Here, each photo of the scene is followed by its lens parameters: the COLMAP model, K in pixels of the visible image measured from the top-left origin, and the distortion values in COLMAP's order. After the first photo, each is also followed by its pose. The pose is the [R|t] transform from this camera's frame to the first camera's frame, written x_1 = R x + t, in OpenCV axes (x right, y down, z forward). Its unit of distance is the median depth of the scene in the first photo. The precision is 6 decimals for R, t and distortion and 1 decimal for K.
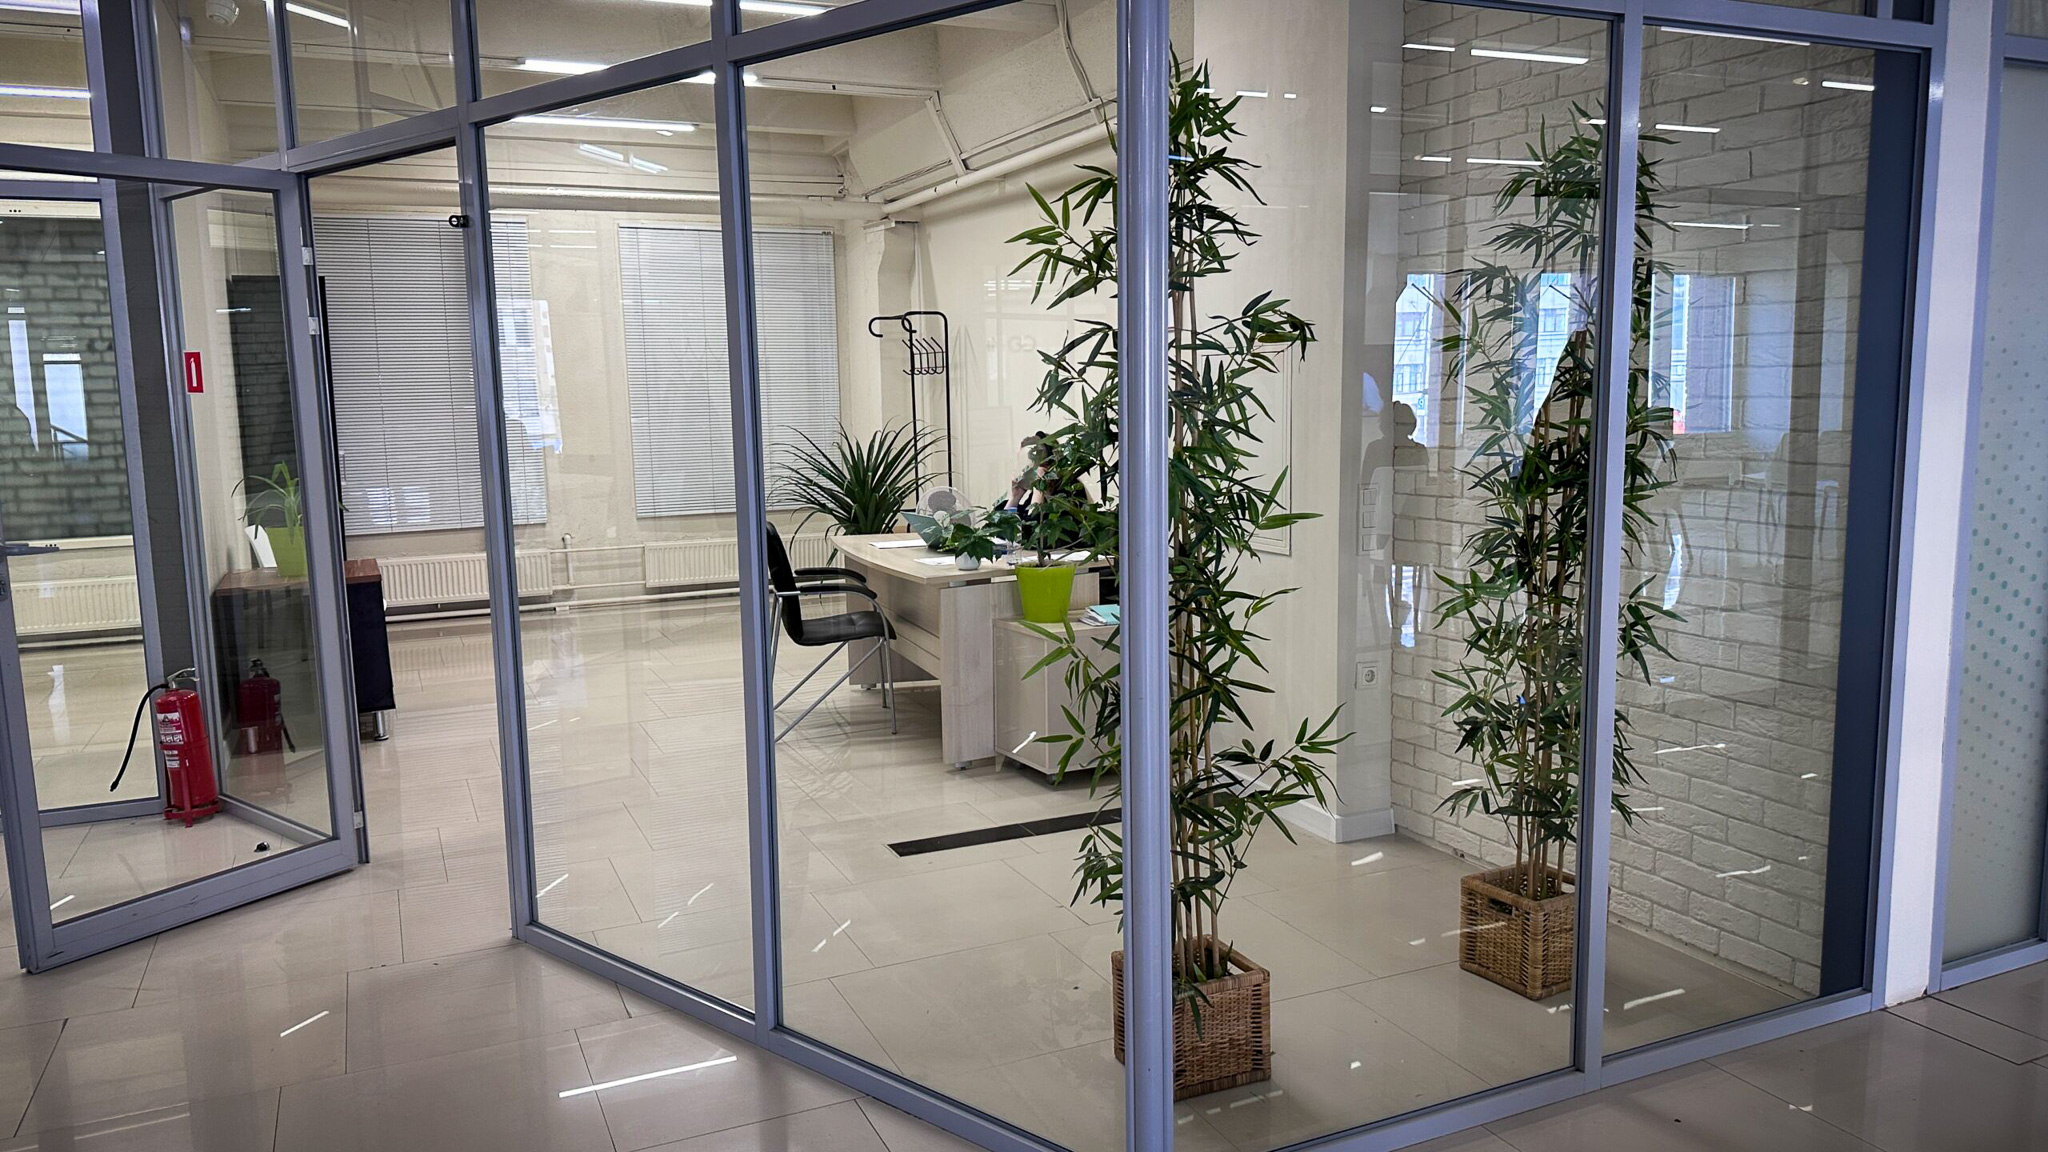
lens RADIAL K [[1410.1, 0, 1017.9], [0, 1410.1, 568.1], [0, 0, 1]] dist [0.130428, -0.178631]
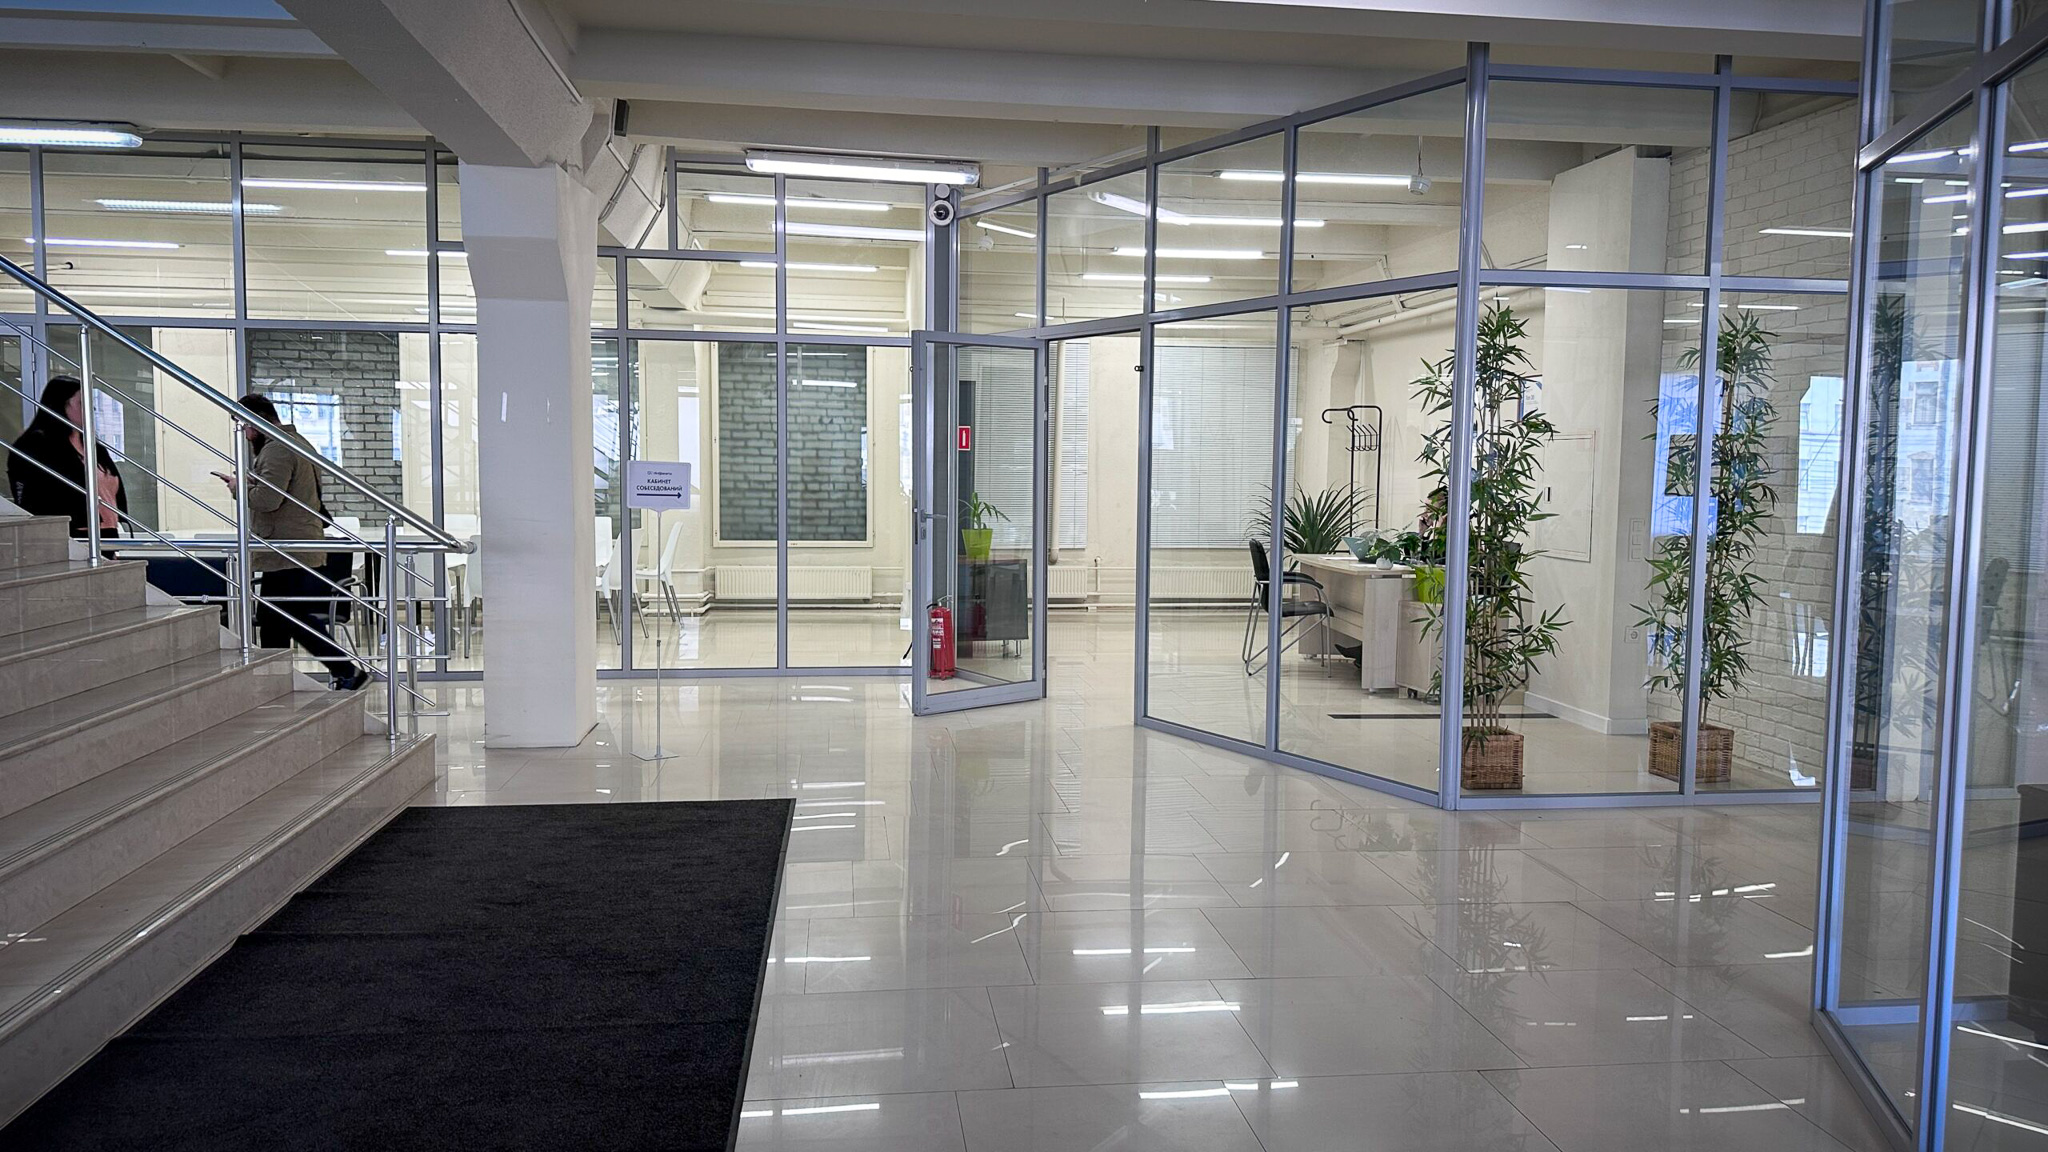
lens RADIAL K [[1410.1, 0, 1017.9], [0, 1410.1, 568.1], [0, 0, 1]] dist [0.130428, -0.178631]
pose [[0.955263, 0.053182, -0.290937, 0.058883], [-0.069529, 0.996512, -0.046136, 0.165891], [0.287468, 0.064301, 0.955629, -1.065653]]
